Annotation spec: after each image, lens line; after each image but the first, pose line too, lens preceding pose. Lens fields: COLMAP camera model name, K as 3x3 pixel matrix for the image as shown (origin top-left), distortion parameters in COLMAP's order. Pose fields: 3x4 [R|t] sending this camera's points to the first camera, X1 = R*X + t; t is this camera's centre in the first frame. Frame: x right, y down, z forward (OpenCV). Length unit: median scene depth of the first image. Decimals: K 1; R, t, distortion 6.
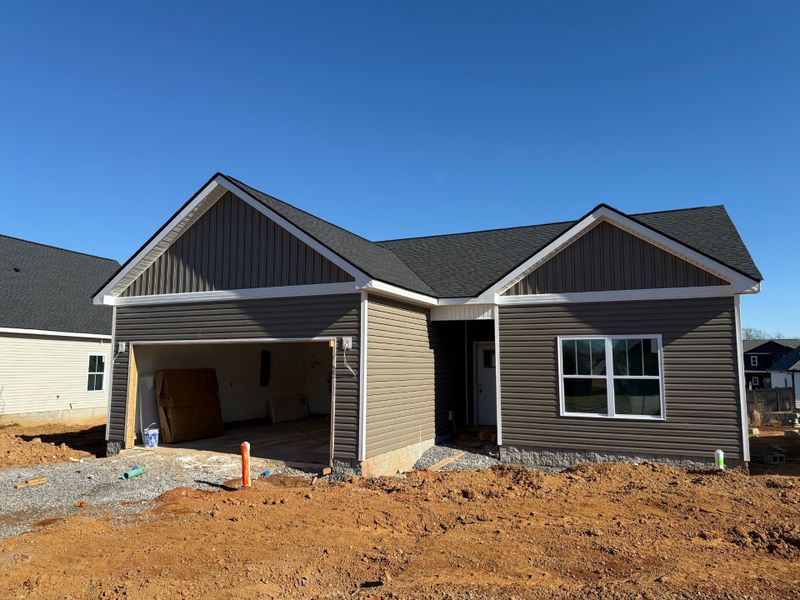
lens RADIAL K [[541.4, 0, 400.0], [0, 541.4, 300.0], [0, 0, 1]] dist [0.035612, -0.001250]
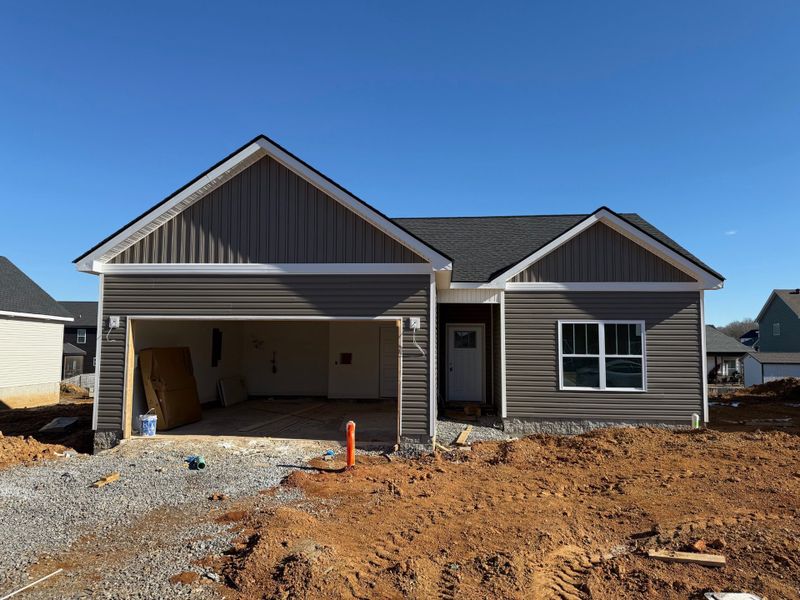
lens RADIAL K [[541.4, 0, 400.0], [0, 541.4, 300.0], [0, 0, 1]] dist [0.035612, -0.001250]
pose [[0.943048, 0.033024, 0.331015, -0.403562], [-0.045101, 0.998565, 0.028868, 0.007054], [-0.329586, -0.042153, 0.943184, 0.044799]]
